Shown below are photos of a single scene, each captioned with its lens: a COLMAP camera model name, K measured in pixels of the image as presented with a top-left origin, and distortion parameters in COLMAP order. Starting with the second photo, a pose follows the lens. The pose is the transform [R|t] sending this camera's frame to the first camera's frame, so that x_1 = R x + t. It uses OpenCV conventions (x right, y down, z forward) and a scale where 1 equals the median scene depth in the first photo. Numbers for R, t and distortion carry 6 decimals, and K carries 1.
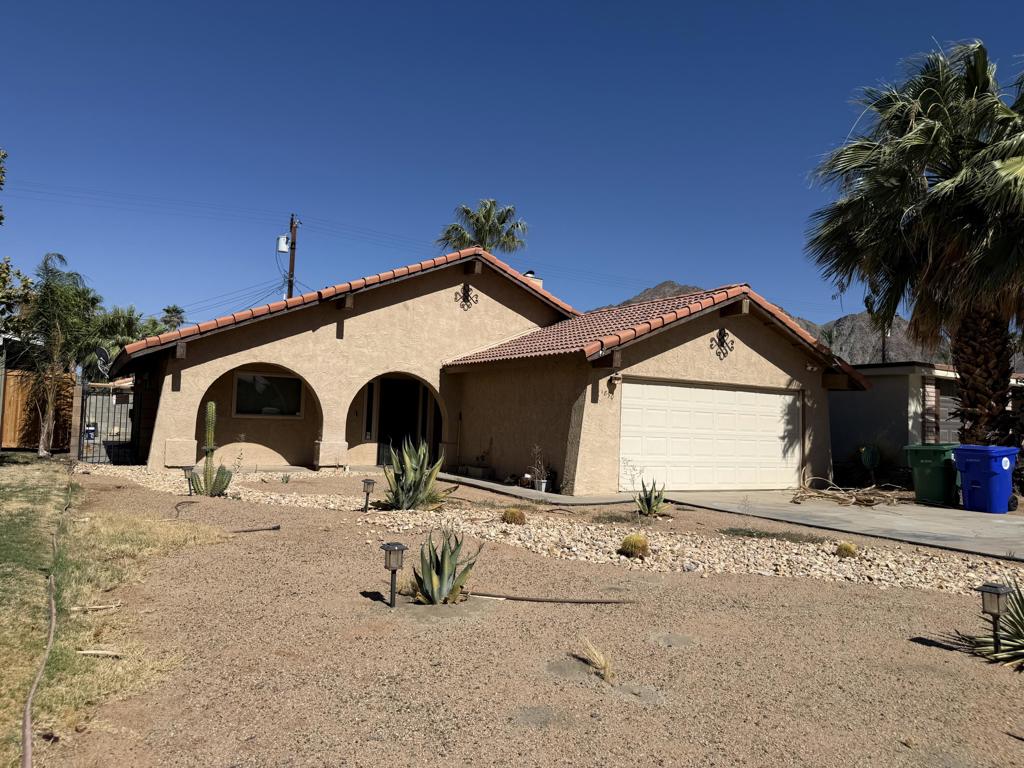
lens RADIAL K [[723.2, 0, 513.2], [0, 723.2, 387.1], [0, 0, 1]] dist [0.089695, -0.114266]
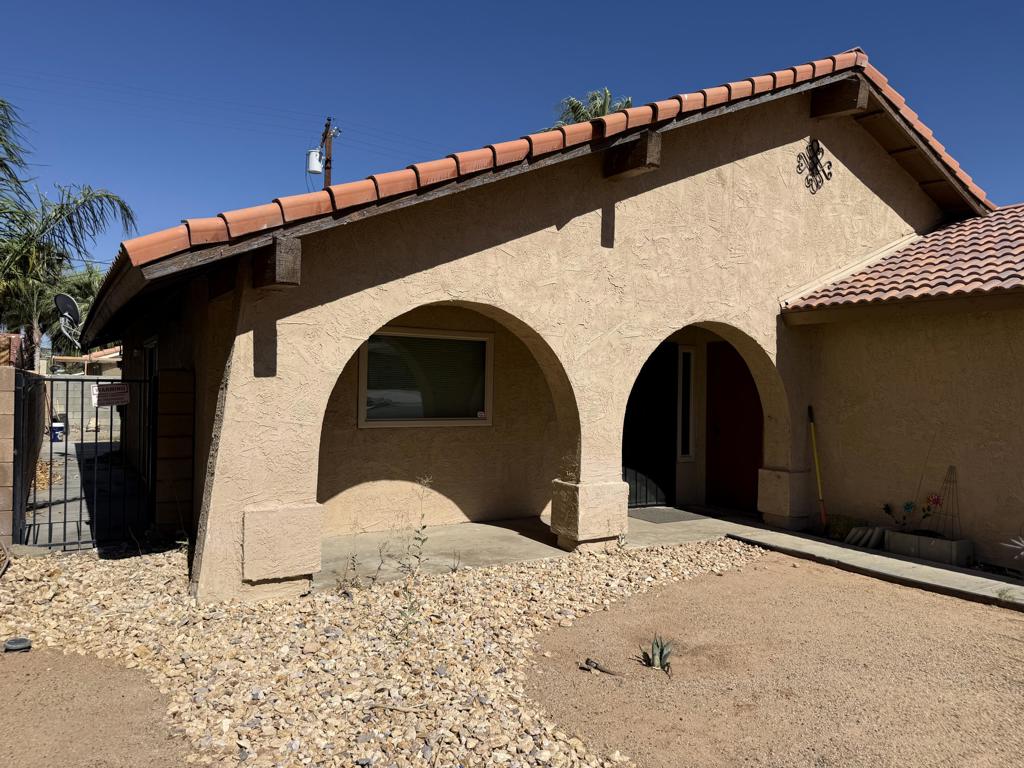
lens RADIAL K [[723.2, 0, 513.2], [0, 723.2, 387.1], [0, 0, 1]] dist [0.089695, -0.114266]
pose [[0.999518, -0.018058, 0.025250, -0.294436], [0.016859, 0.998757, 0.046913, -0.003620], [-0.026066, -0.046465, 0.998580, 0.537882]]
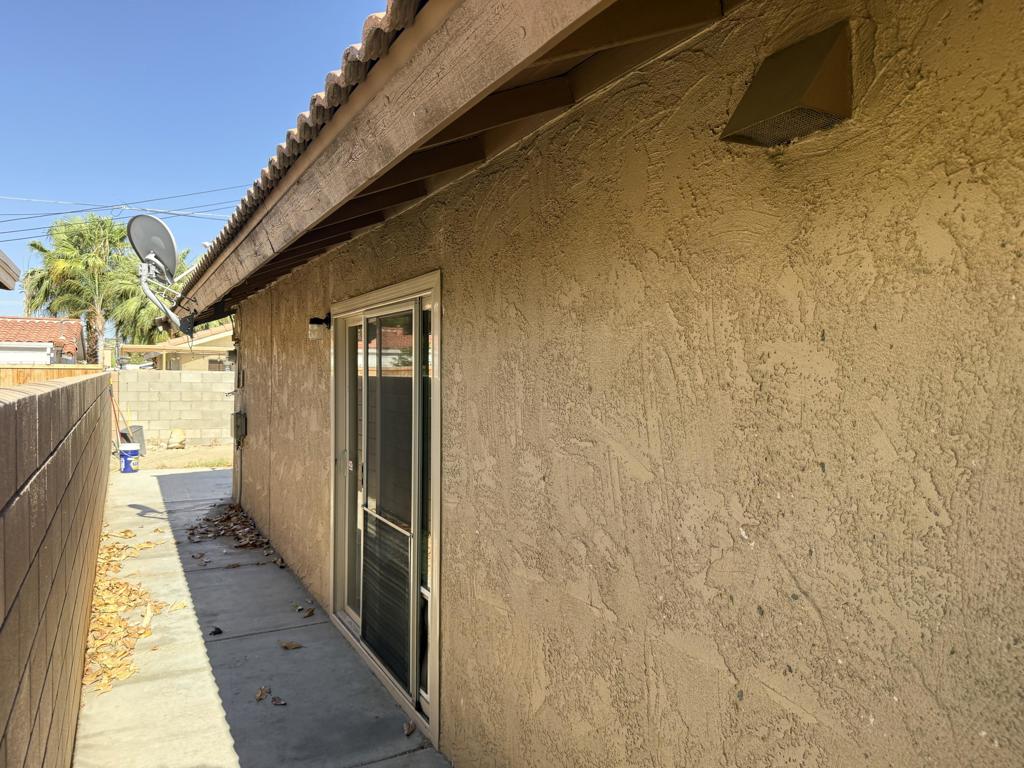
lens RADIAL K [[723.2, 0, 513.2], [0, 723.2, 387.1], [0, 0, 1]] dist [0.089695, -0.114266]
pose [[0.998855, -0.026792, -0.039629, -0.536953], [0.029370, 0.997391, 0.065951, -0.003512], [0.037759, -0.067039, 0.997036, 0.939626]]
